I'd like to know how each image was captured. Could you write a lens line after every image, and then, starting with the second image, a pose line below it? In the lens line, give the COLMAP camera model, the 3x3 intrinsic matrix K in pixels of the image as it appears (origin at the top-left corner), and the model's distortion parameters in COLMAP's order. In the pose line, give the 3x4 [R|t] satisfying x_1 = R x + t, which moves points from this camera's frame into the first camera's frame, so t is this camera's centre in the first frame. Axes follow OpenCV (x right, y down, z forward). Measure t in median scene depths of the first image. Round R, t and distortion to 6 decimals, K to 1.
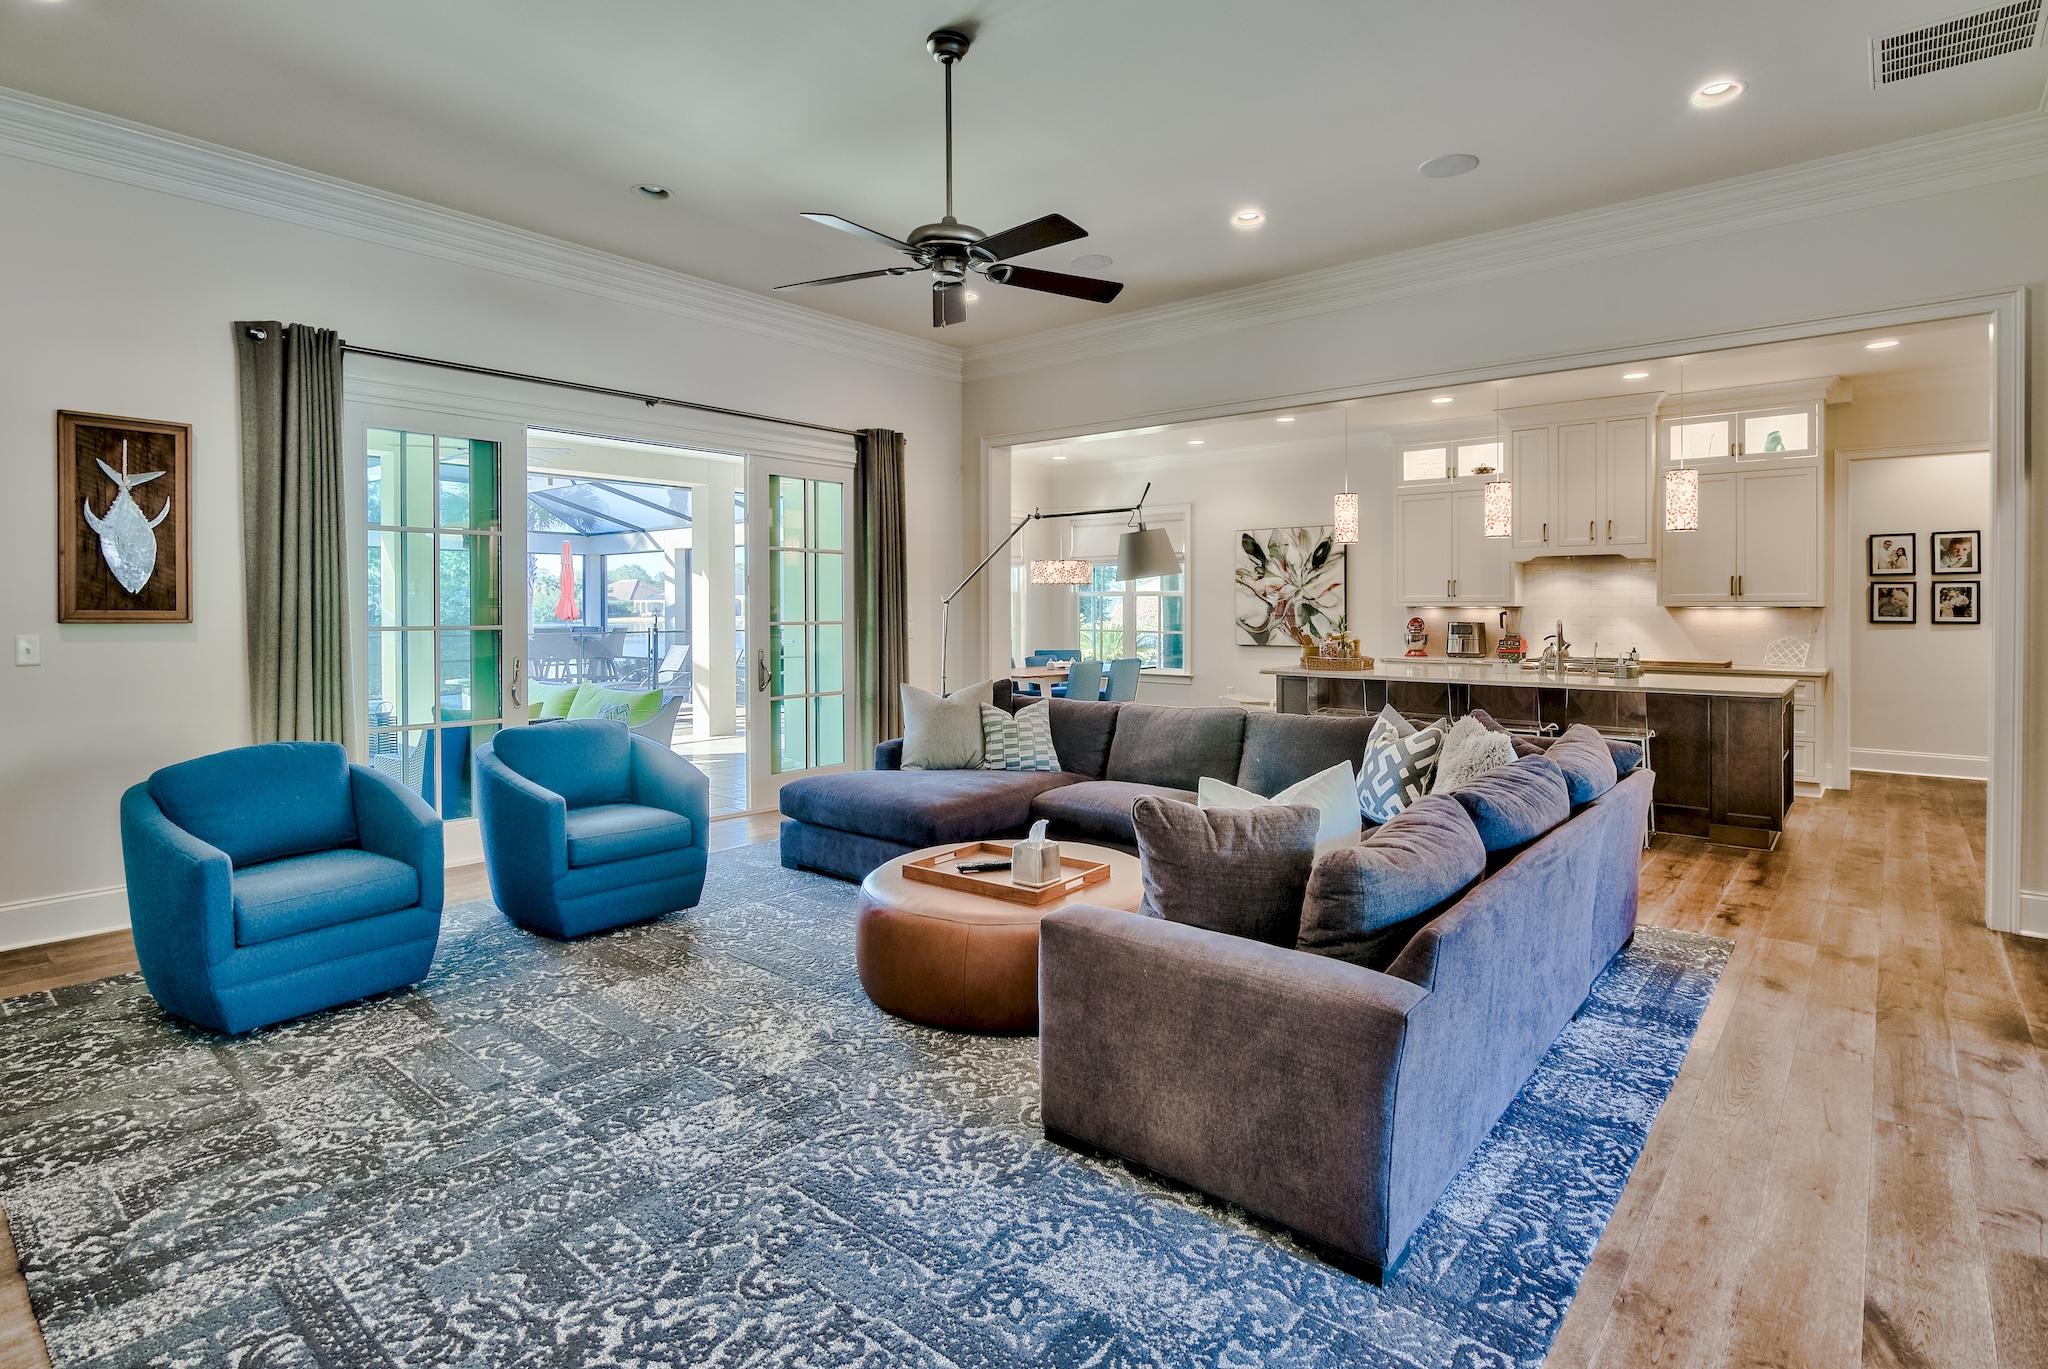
lens RADIAL K [[1031.4, 0, 1037.2], [0, 1031.4, 608.1], [0, 0, 1]] dist [-0.004442, 0.000088]
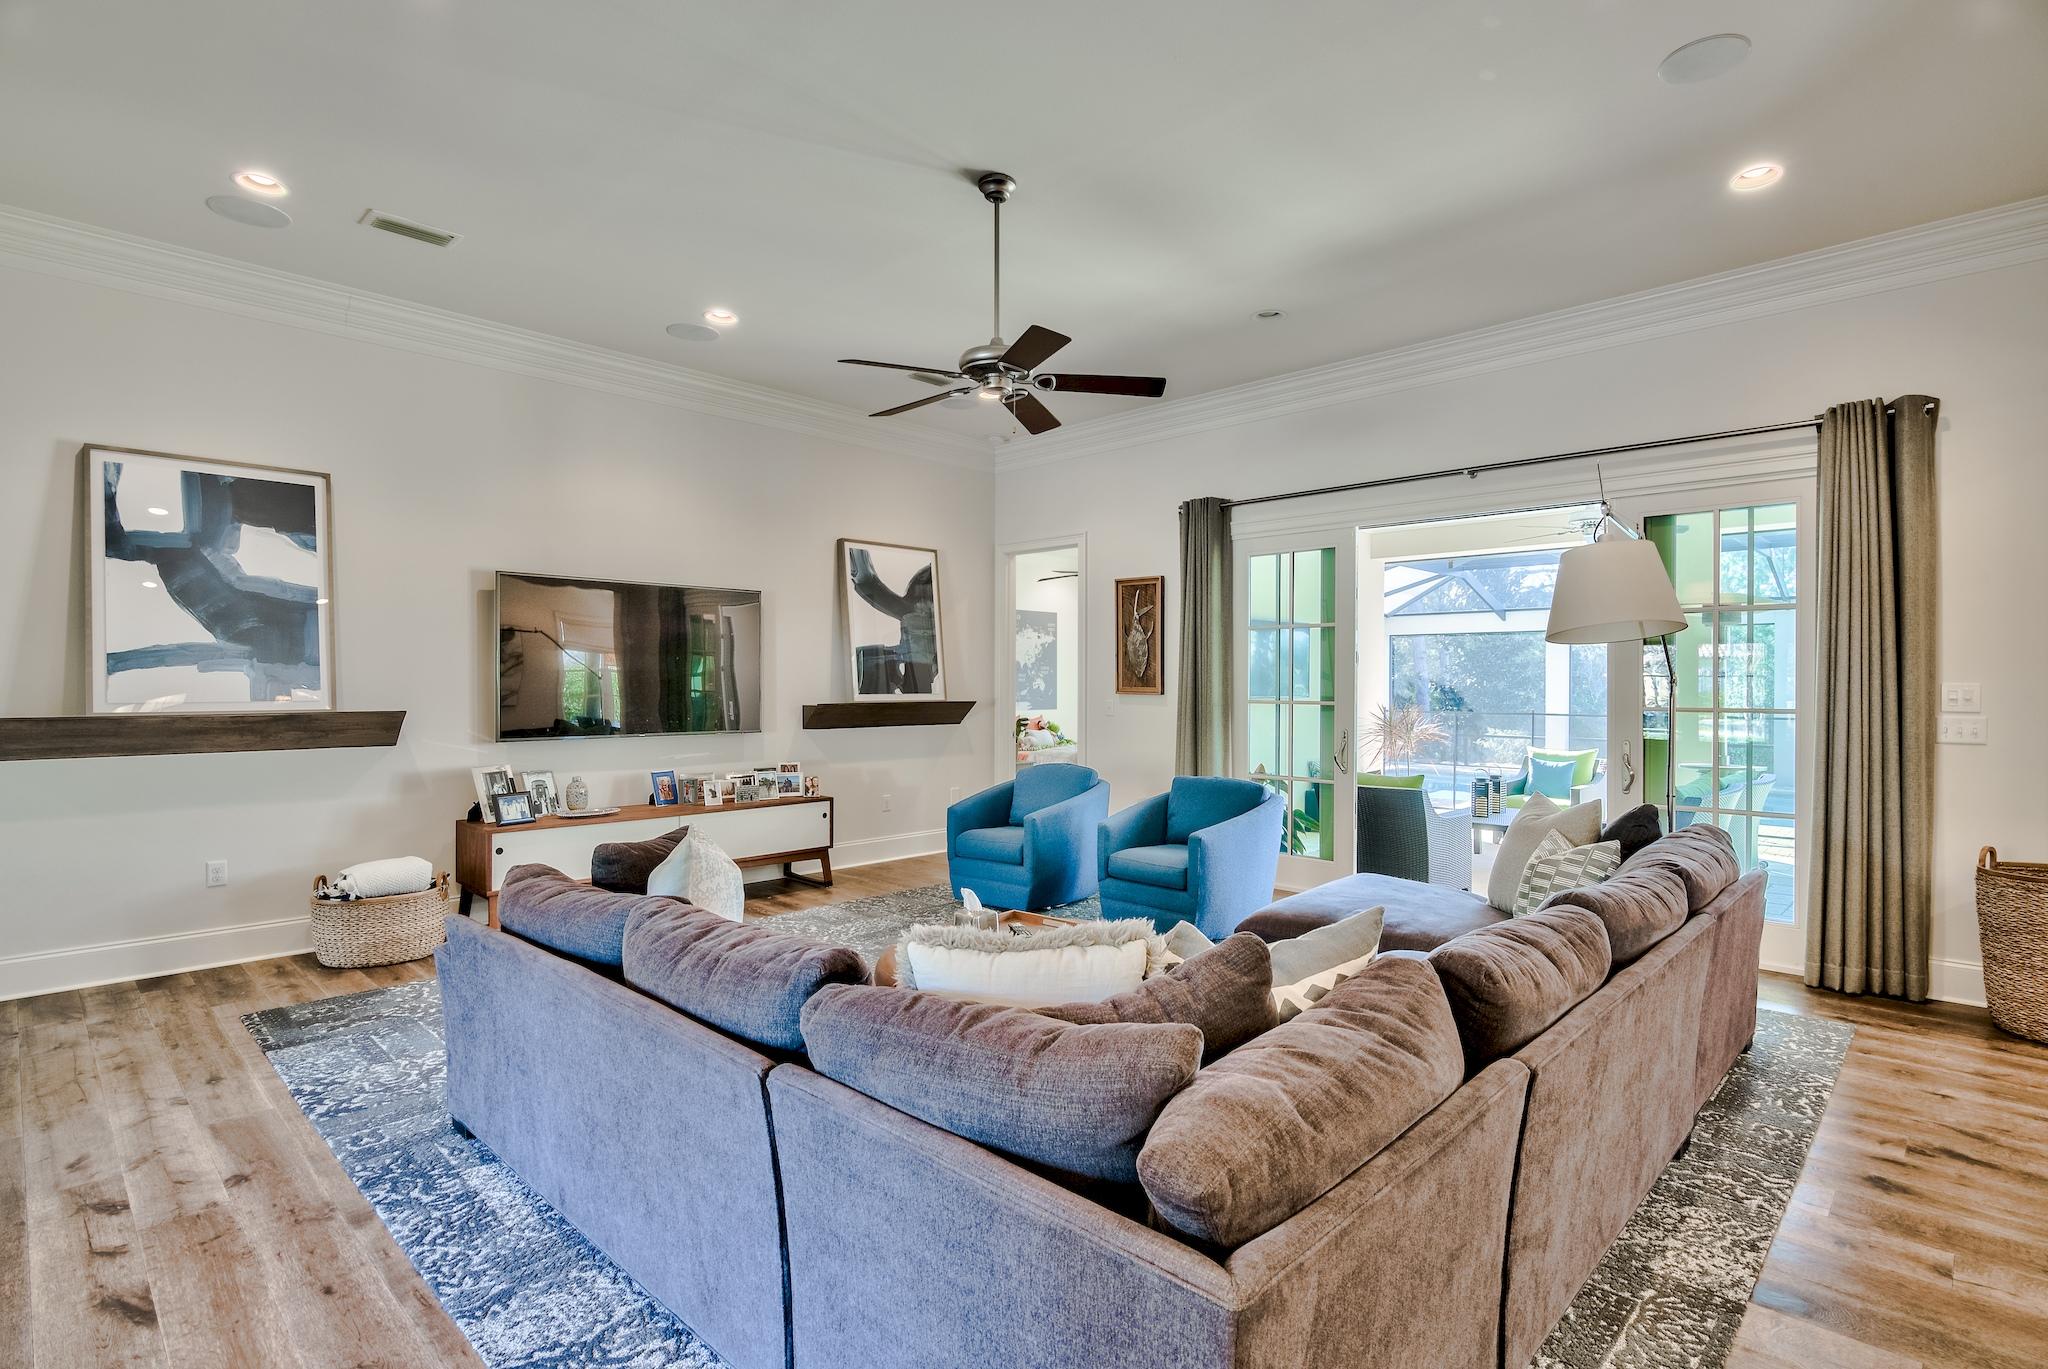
lens RADIAL K [[1004.3, 0, 1027.2], [0, 1004.3, 684.4], [0, 0, 1]] dist [-0.000959, 0.000001]
pose [[-0.078319, 0.000808, -0.996928, 0.850401], [-0.003841, 0.999992, 0.001113, -0.003181], [0.996921, 0.003916, -0.078316, 0.948542]]
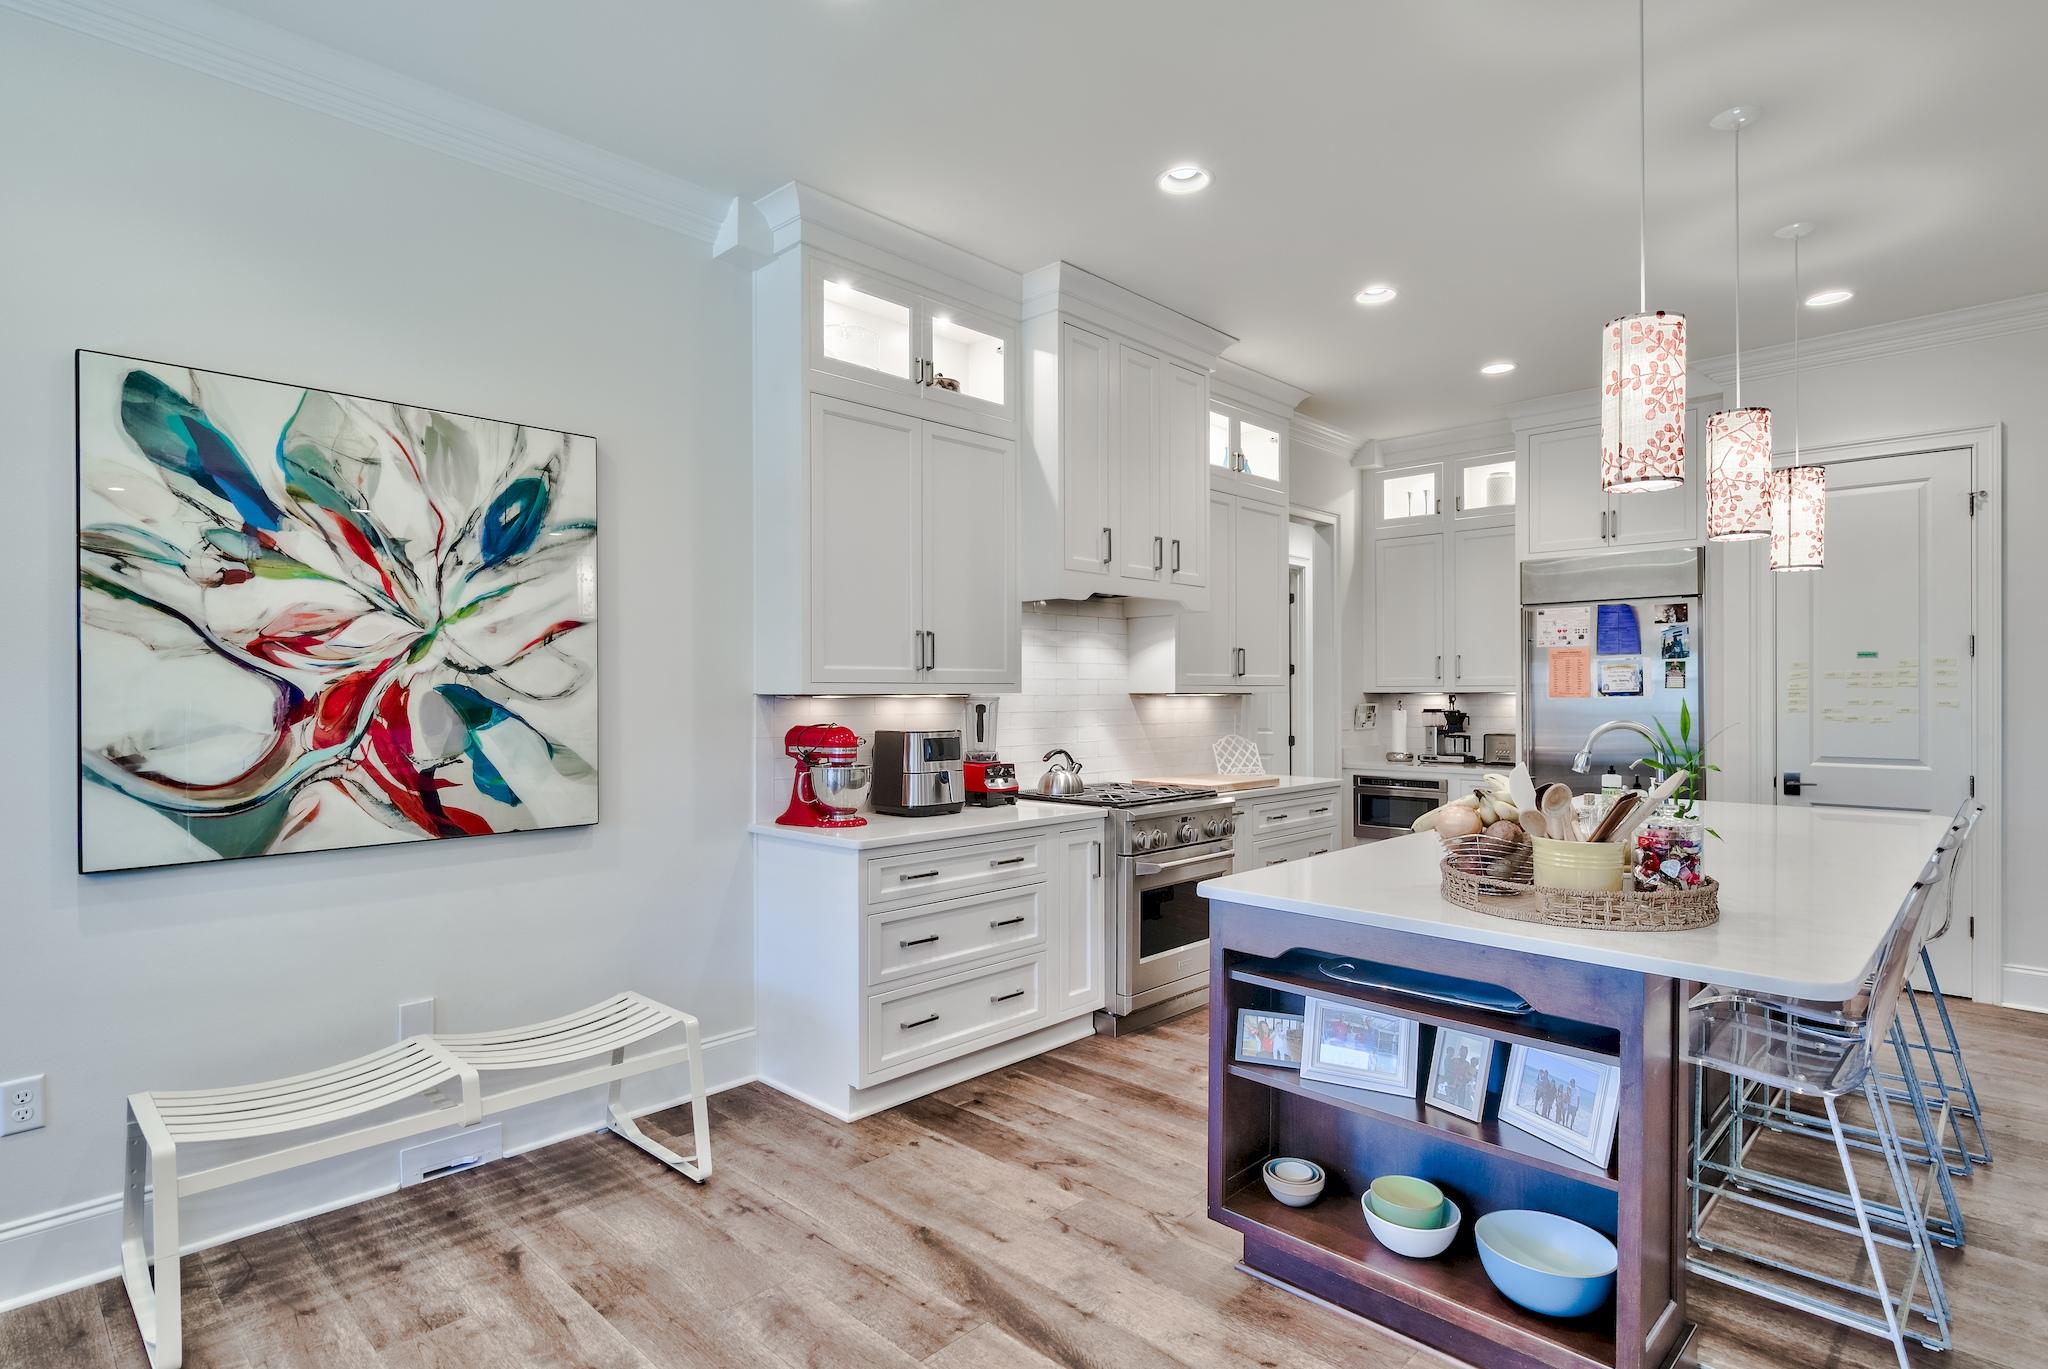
lens RADIAL K [[1051.7, 0, 1024.0], [0, 1051.7, 684.5], [0, 0, 1]] dist [-0.001053, 0.000188]
pose [[0.068199, 0.005644, 0.997656, -0.035337], [0.002700, 0.999979, -0.005842, -0.006261], [-0.997668, 0.003092, 0.068183, 2.012245]]
